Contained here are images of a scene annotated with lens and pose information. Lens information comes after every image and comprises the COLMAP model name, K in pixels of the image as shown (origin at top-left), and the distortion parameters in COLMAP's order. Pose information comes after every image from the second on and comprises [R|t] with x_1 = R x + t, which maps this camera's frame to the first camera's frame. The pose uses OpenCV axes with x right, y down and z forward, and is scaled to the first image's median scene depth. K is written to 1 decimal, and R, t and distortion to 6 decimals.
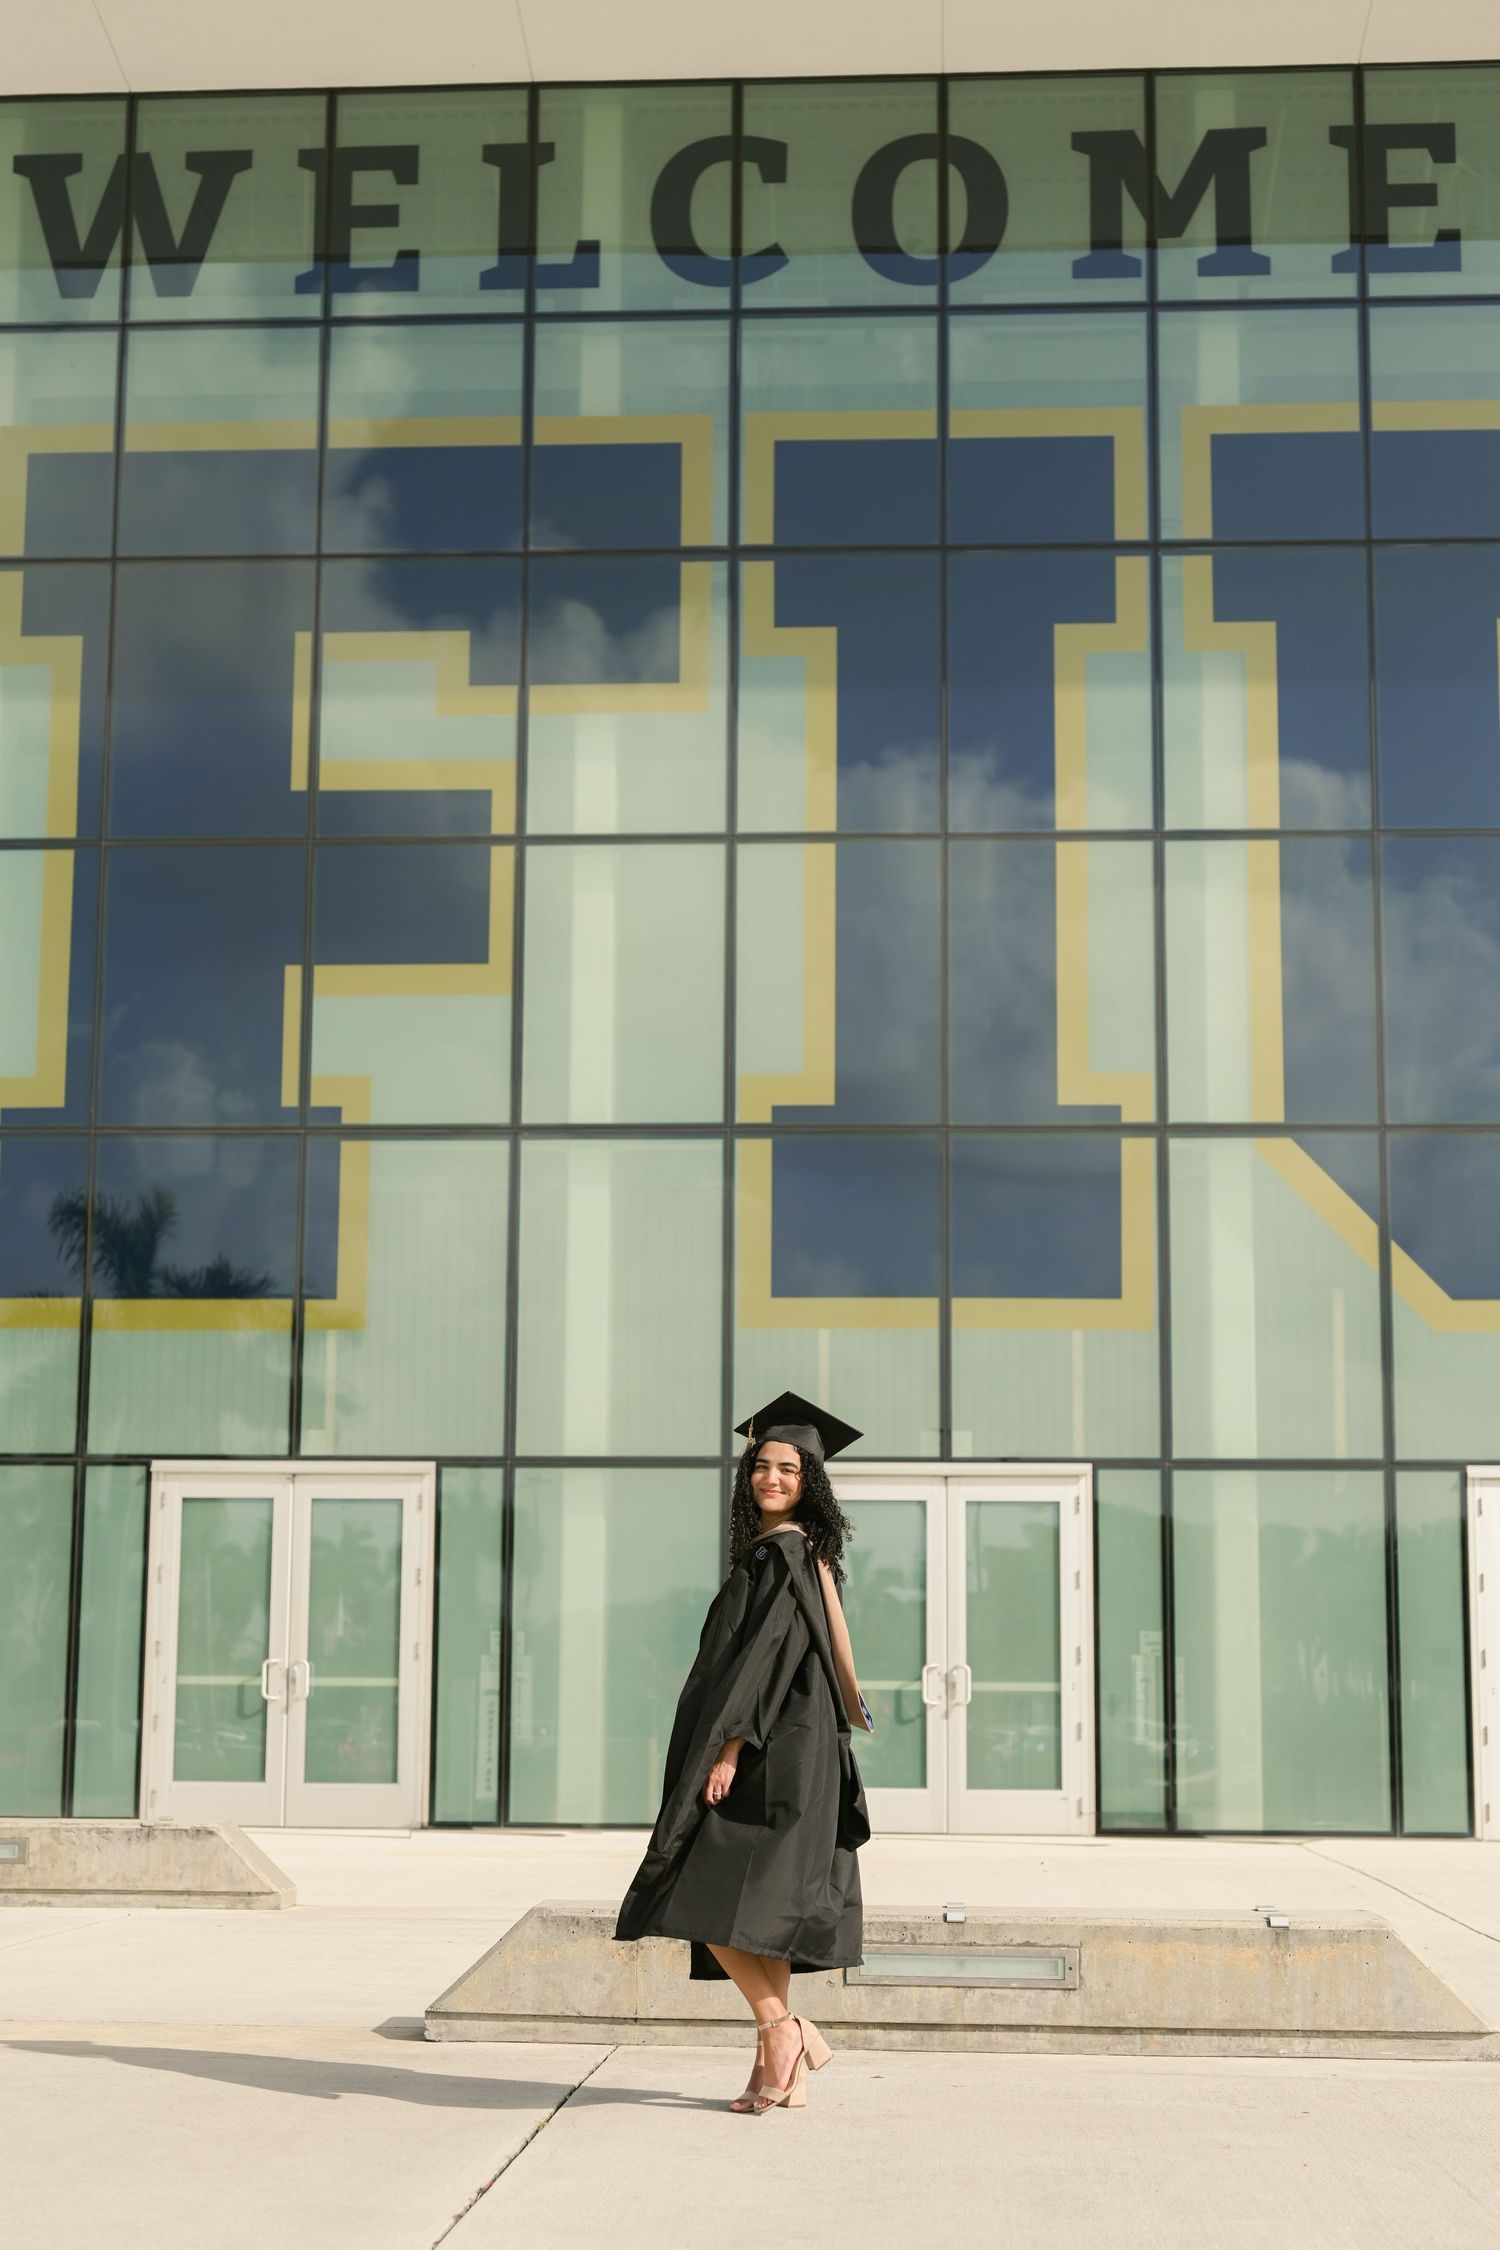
lens RADIAL K [[3435.3, 0, 723.4], [0, 3435.3, 1129.4], [0, 0, 1]] dist [-0.014854, 0.062598]
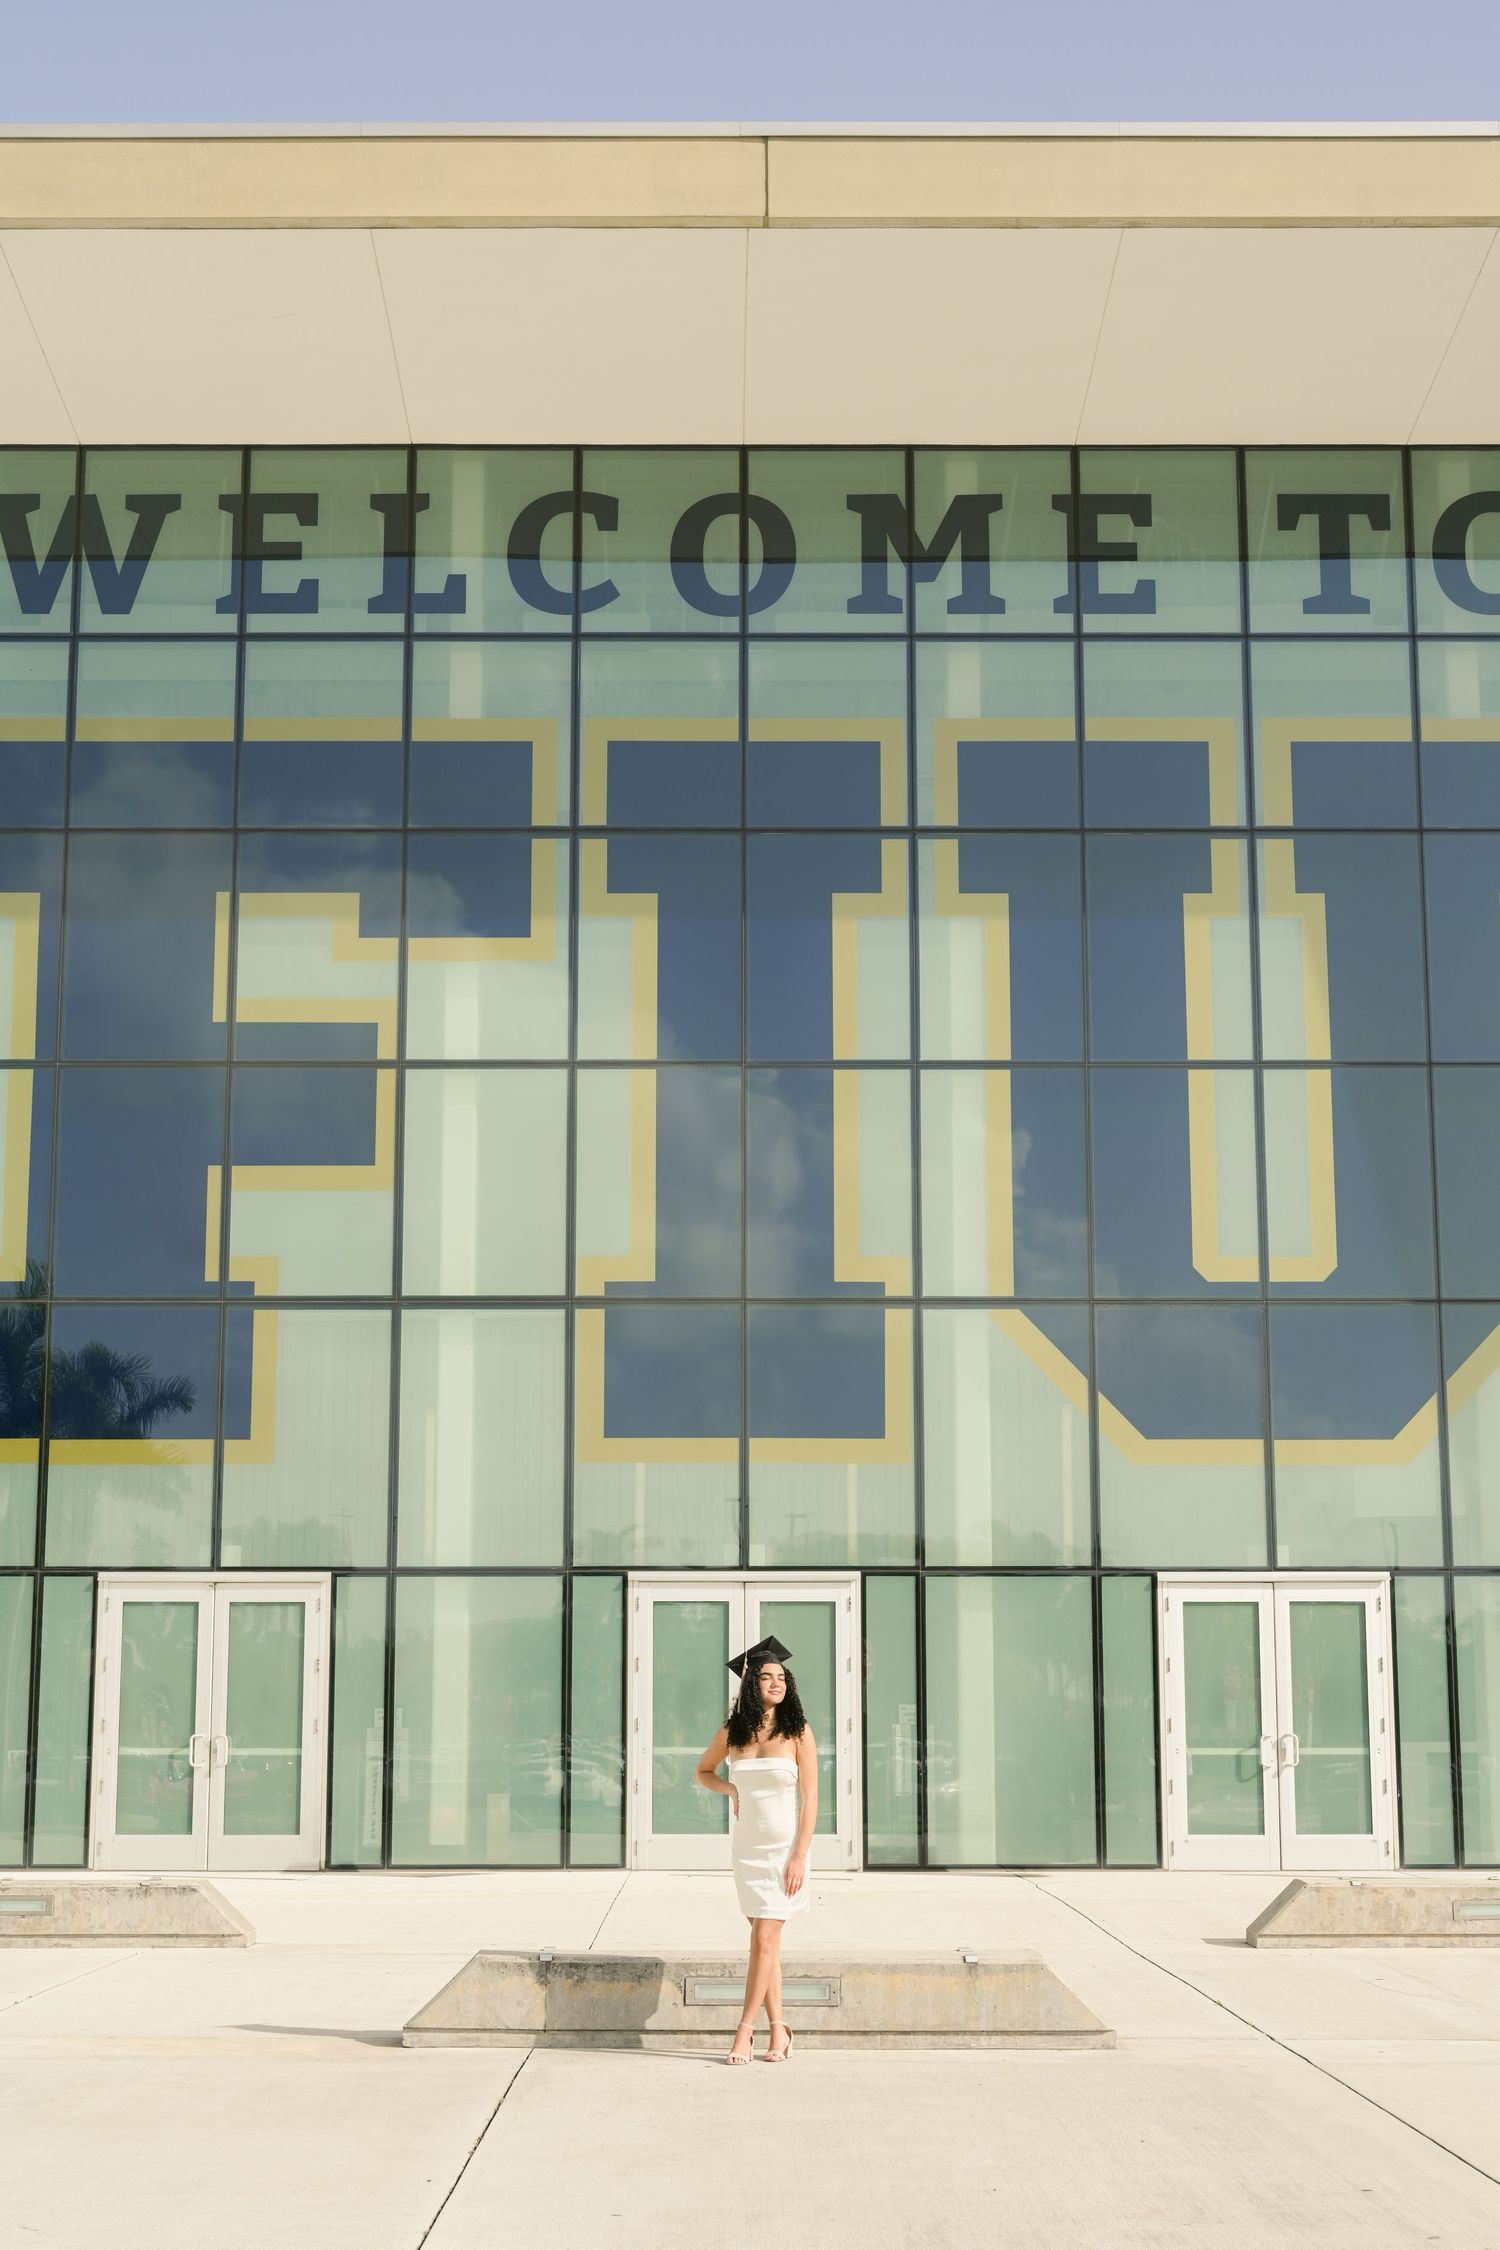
lens RADIAL K [[3209.6, 0, 750.0], [0, 3209.6, 1125.0], [0, 0, 1]] dist [-0.011715, 0.026208]
pose [[0.997643, 0.003209, 0.068538, -0.013472], [-0.002075, 0.999860, -0.016609, -0.045328], [-0.068582, 0.016428, 0.997510, -0.164199]]
